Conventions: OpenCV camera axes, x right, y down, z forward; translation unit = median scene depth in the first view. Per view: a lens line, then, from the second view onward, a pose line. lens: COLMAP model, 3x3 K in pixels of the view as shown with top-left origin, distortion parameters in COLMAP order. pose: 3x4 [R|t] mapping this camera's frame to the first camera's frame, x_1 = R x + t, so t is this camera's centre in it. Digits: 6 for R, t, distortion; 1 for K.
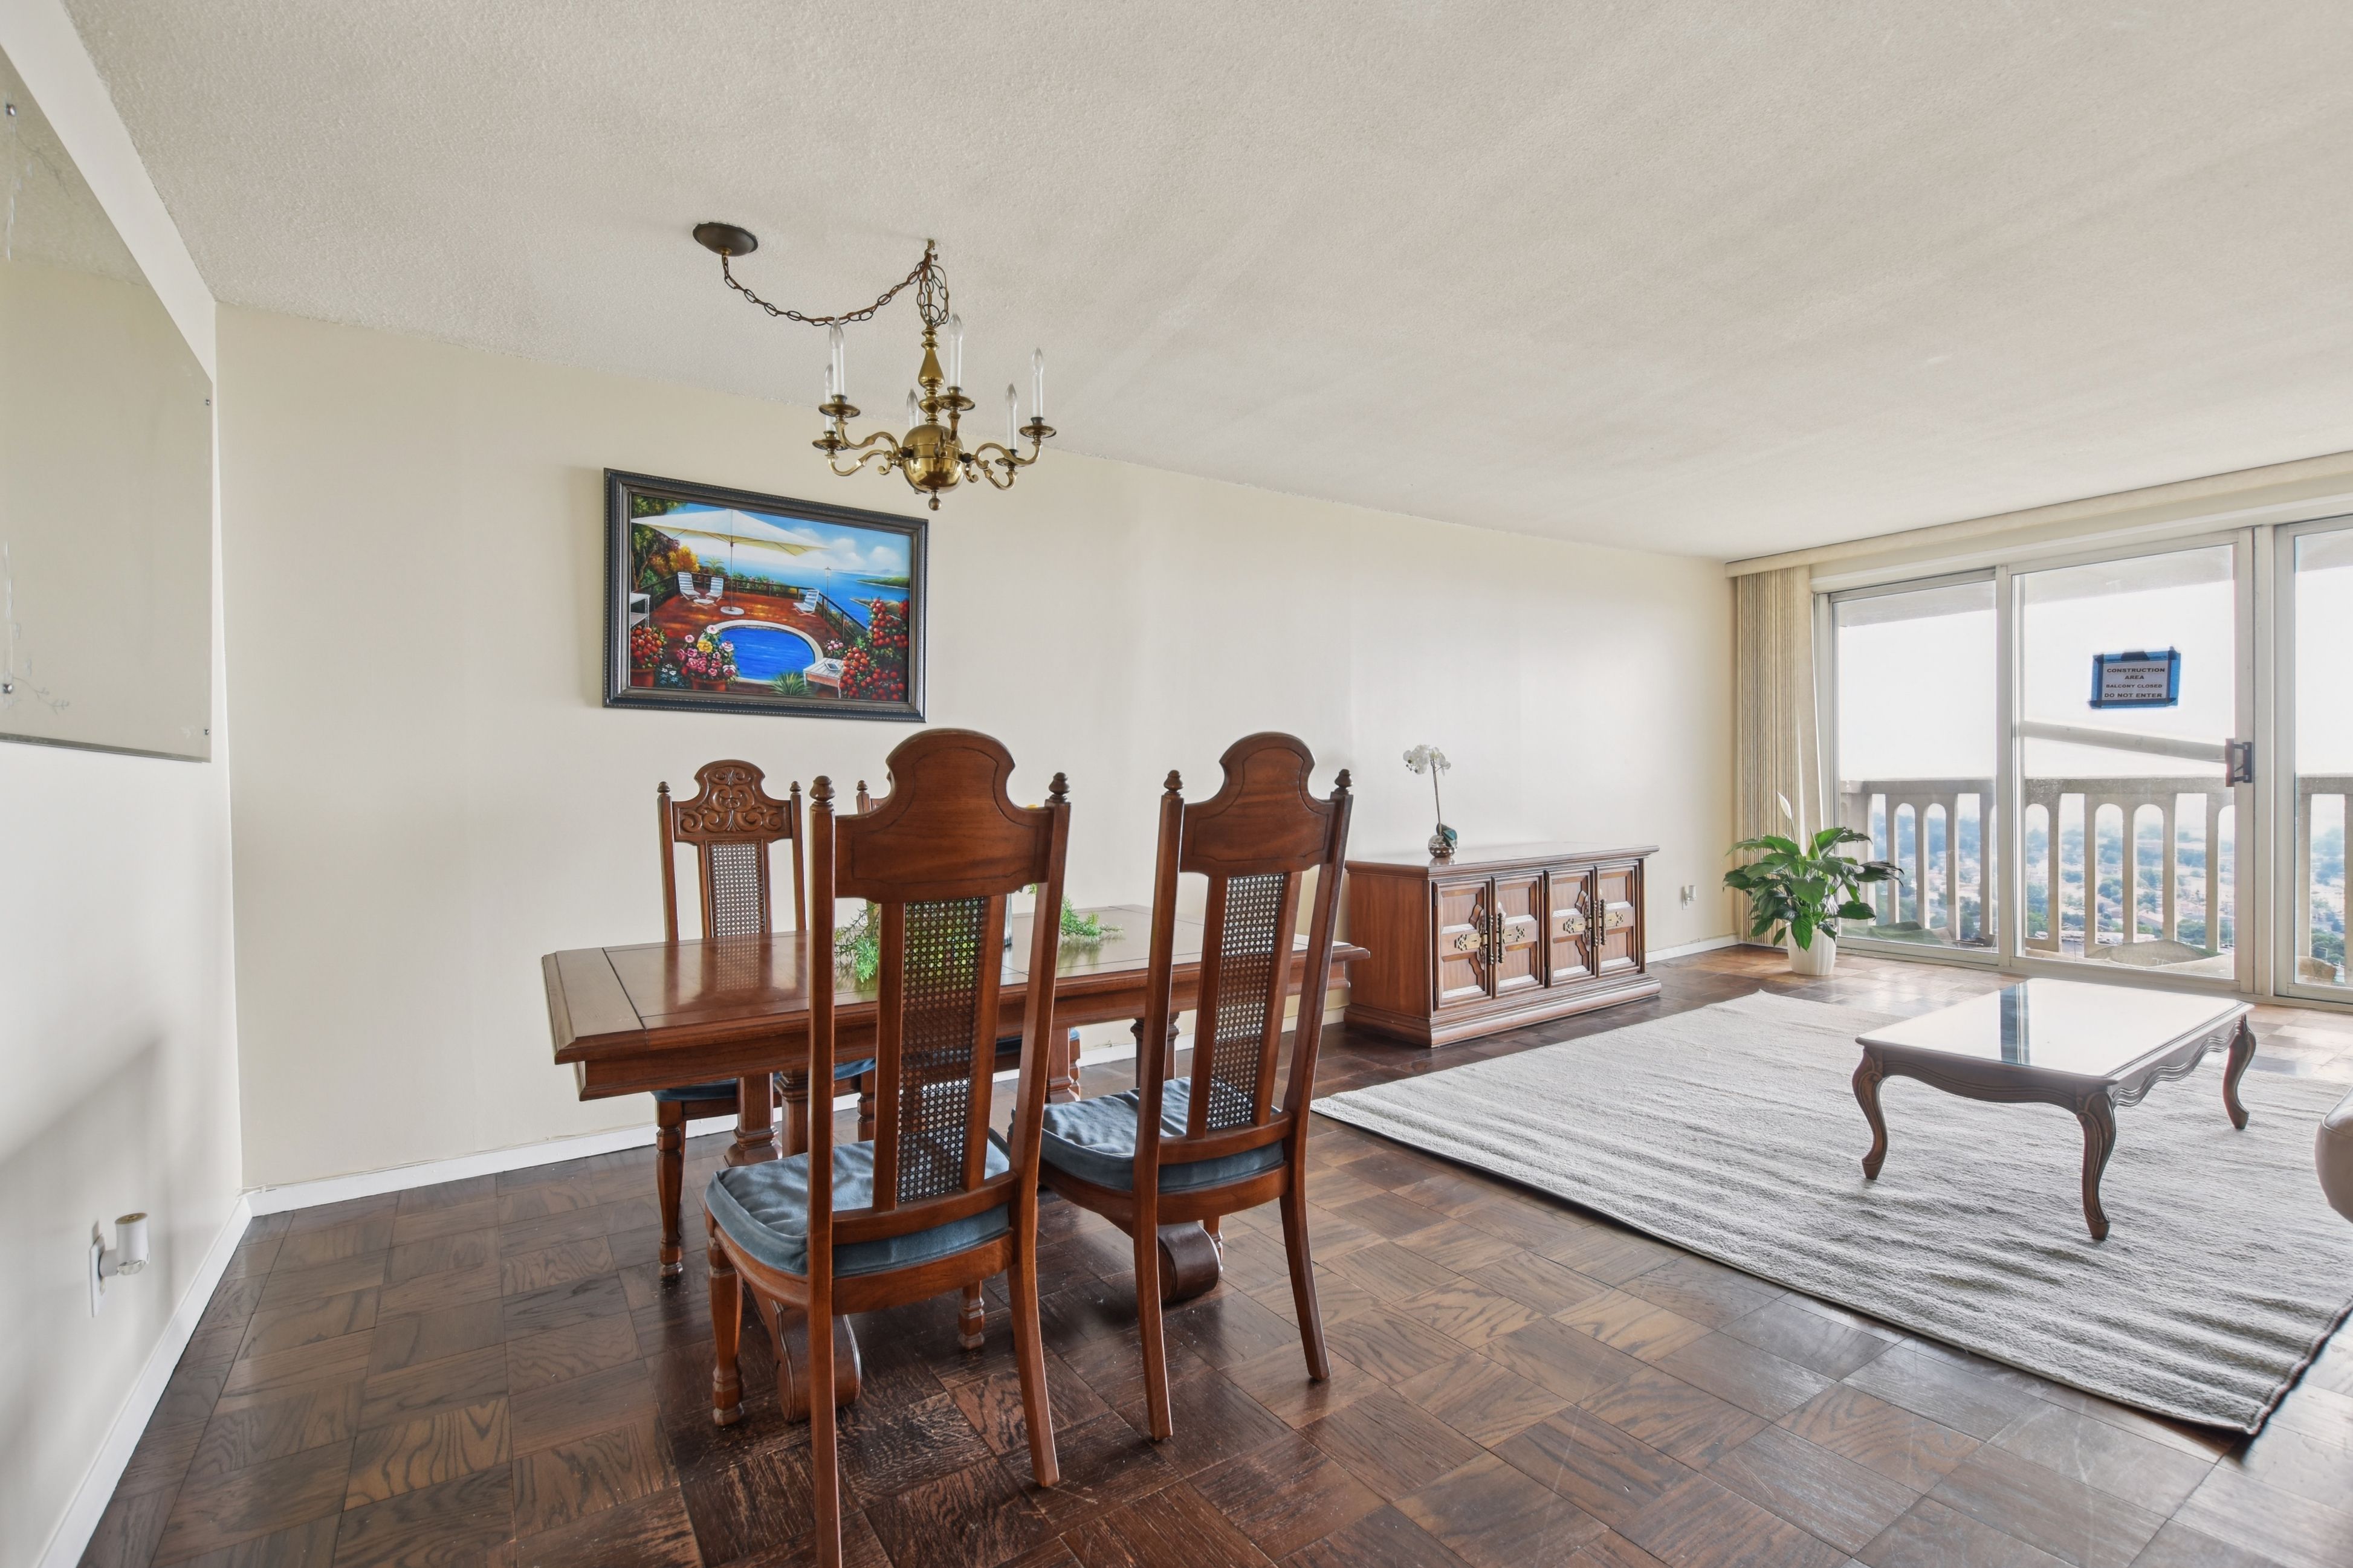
lens RADIAL K [[1058.5, 0, 1158.6], [0, 1058.5, 791.6], [0, 0, 1]] dist [0.005792, -0.001213]
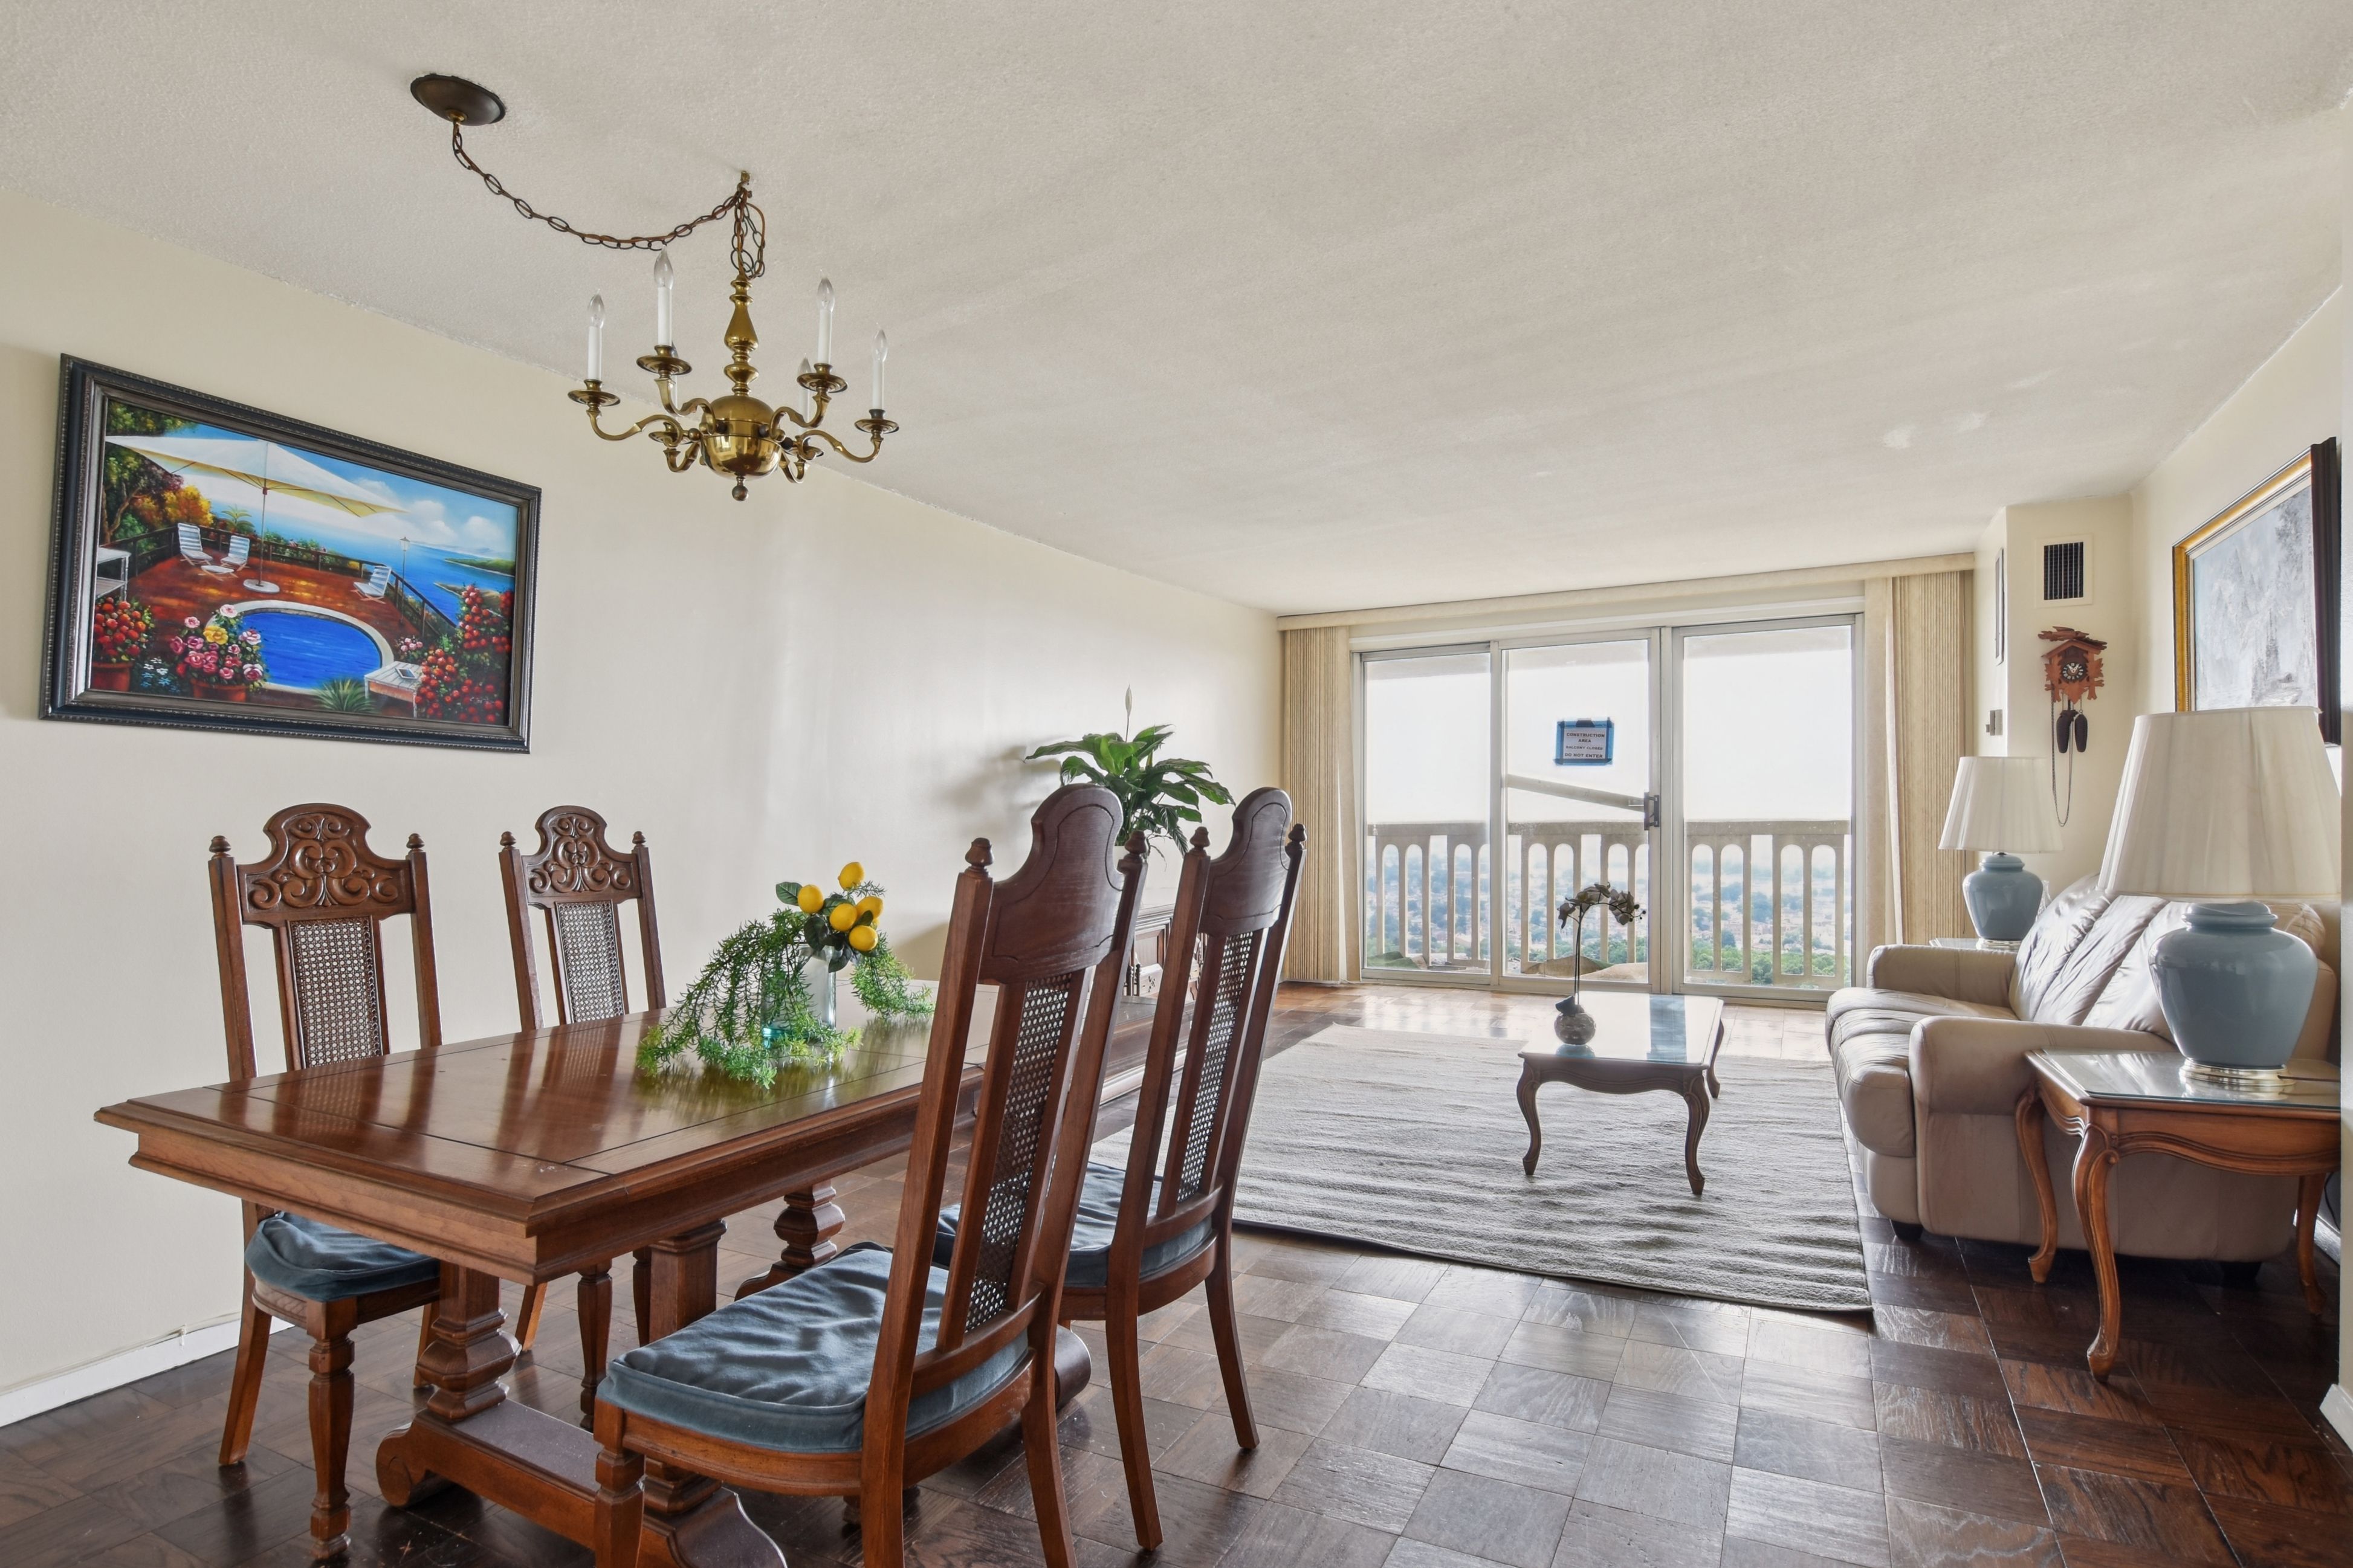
lens RADIAL K [[1207.2, 0, 1163.7], [0, 1207.2, 798.3], [0, 0, 1]] dist [0.004951, -0.000507]
pose [[0.876502, 0.008955, 0.481314, -0.264077], [0.005295, 0.999587, -0.028241, -0.007001], [-0.481369, 0.027302, 0.876093, 0.028447]]
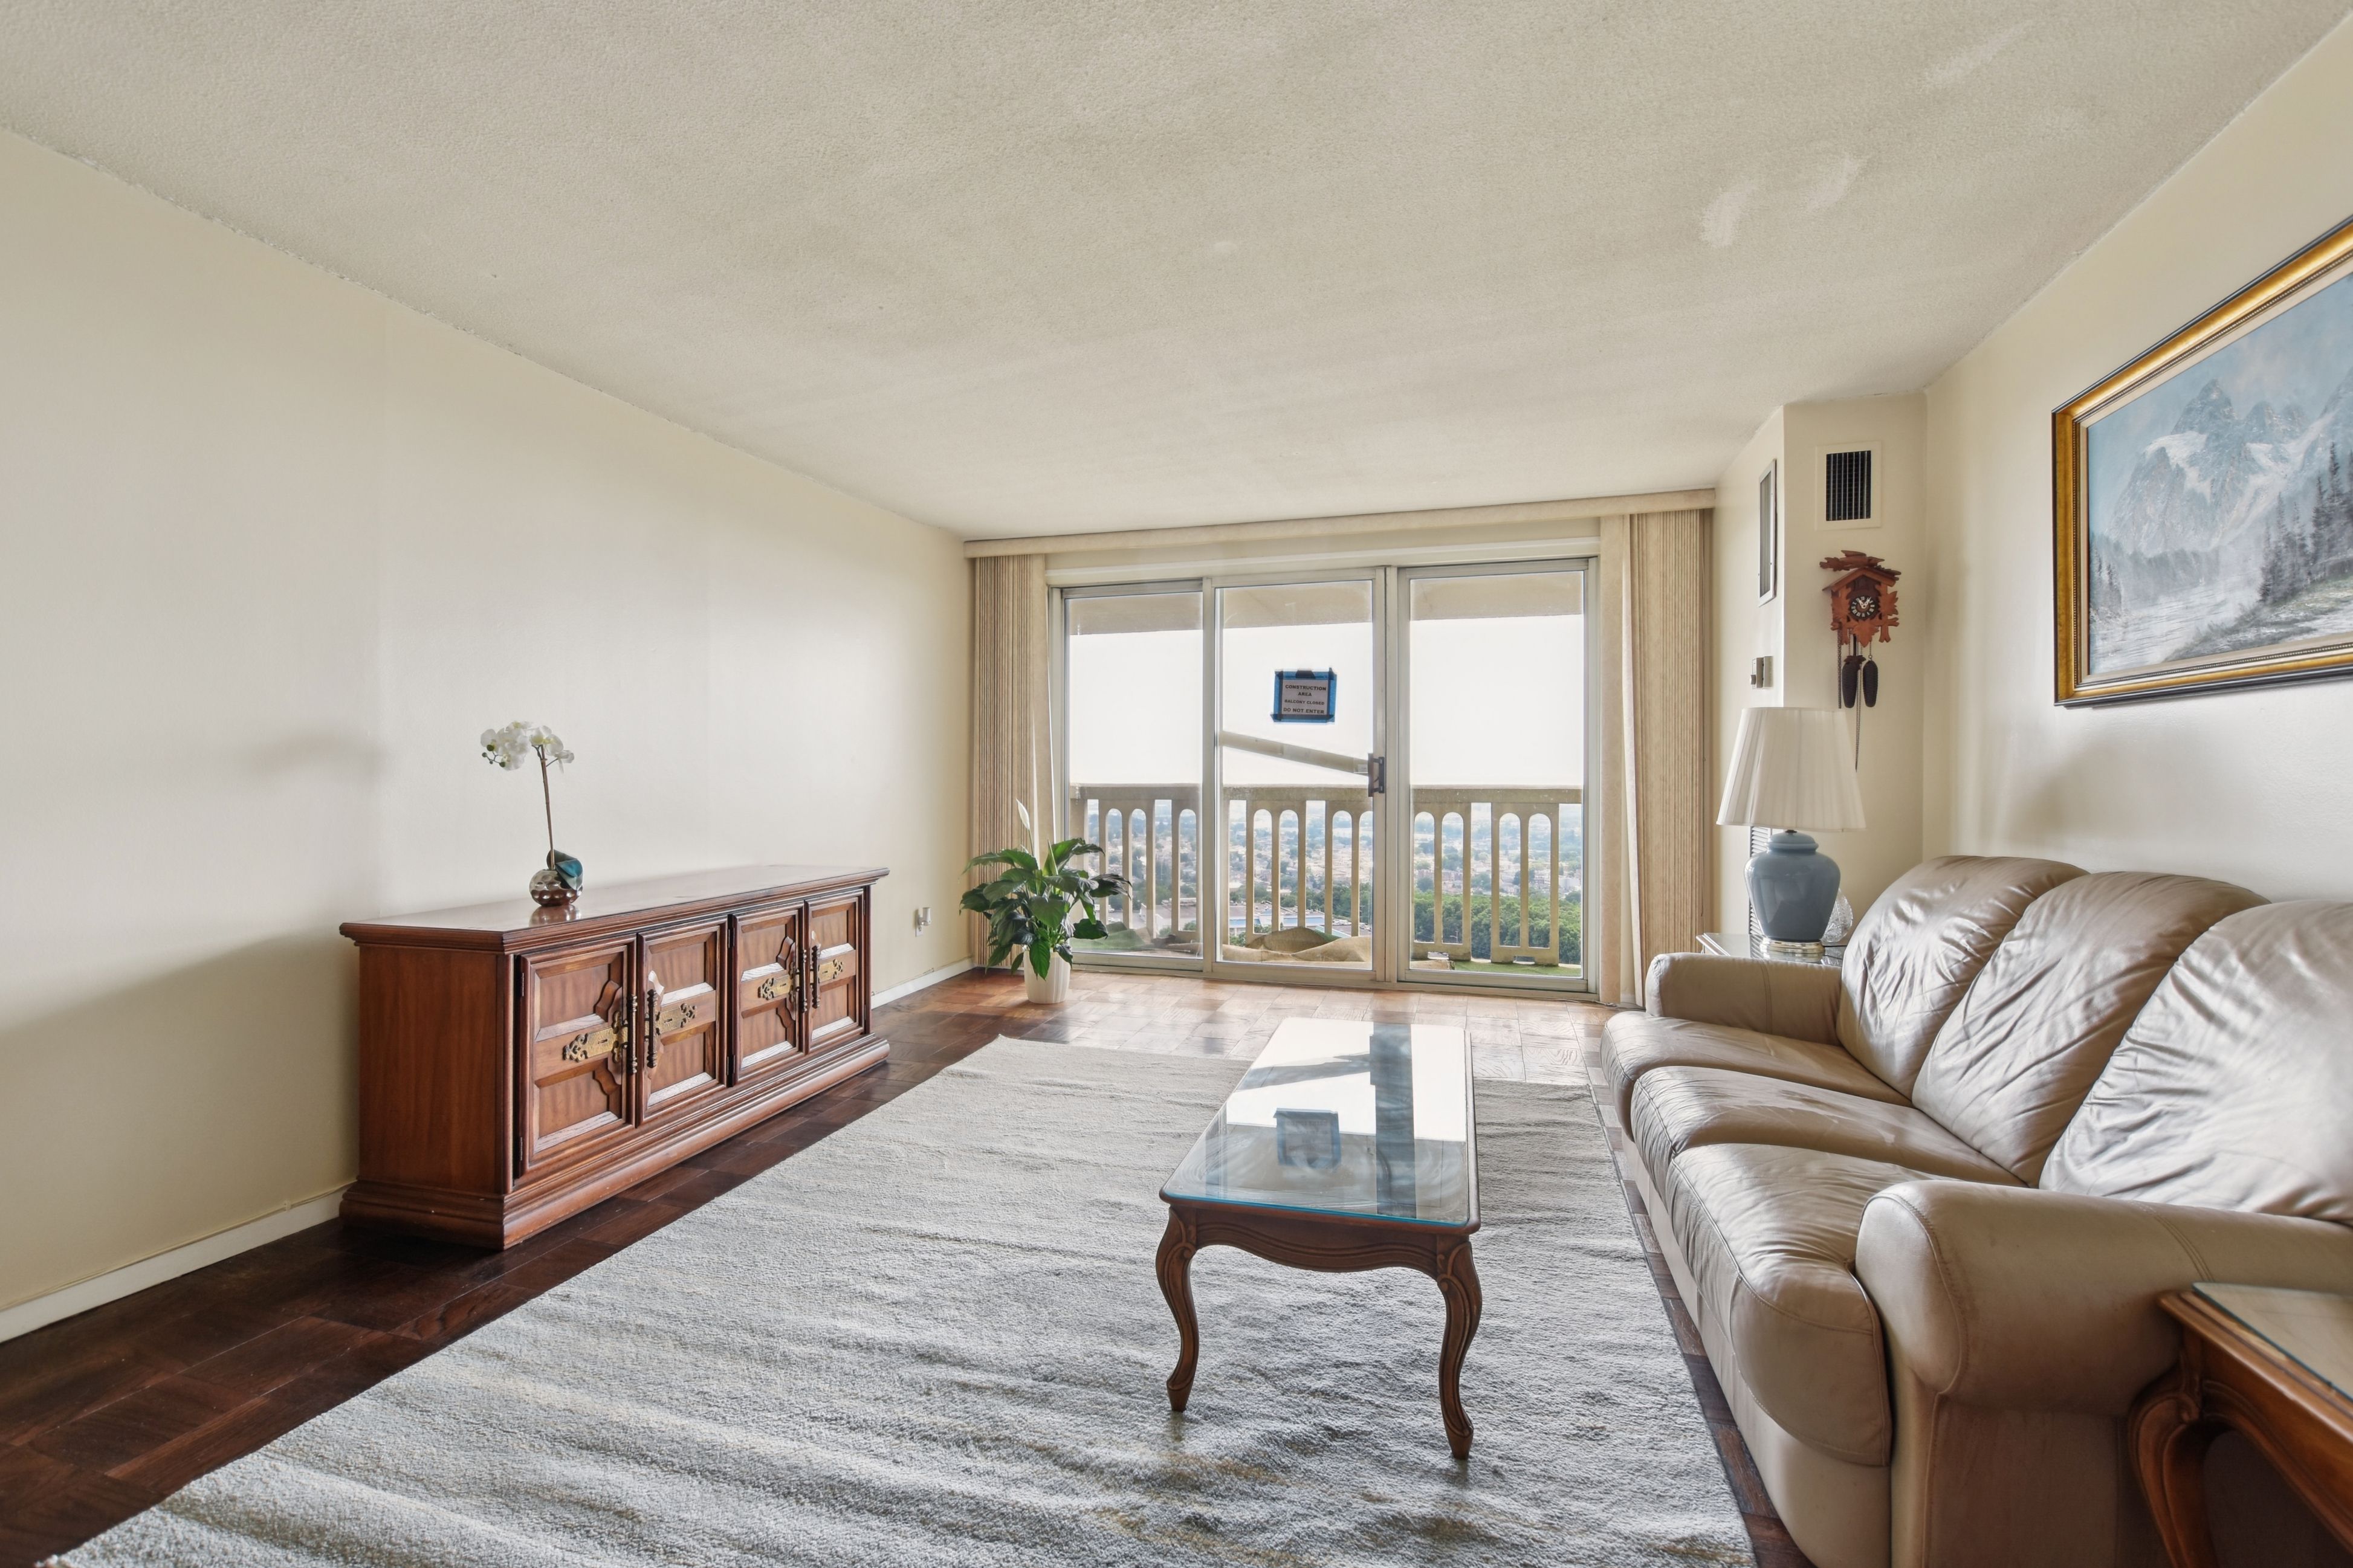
lens RADIAL K [[1028.2, 0, 1176.5], [0, 1028.2, 784.0], [0, 0, 1]] dist [0.000703, -0.000043]
pose [[0.761467, 0.011983, 0.648093, 0.220411], [-0.007276, 0.999924, -0.009939, -0.007826], [-0.648163, 0.002852, 0.761496, 0.443291]]
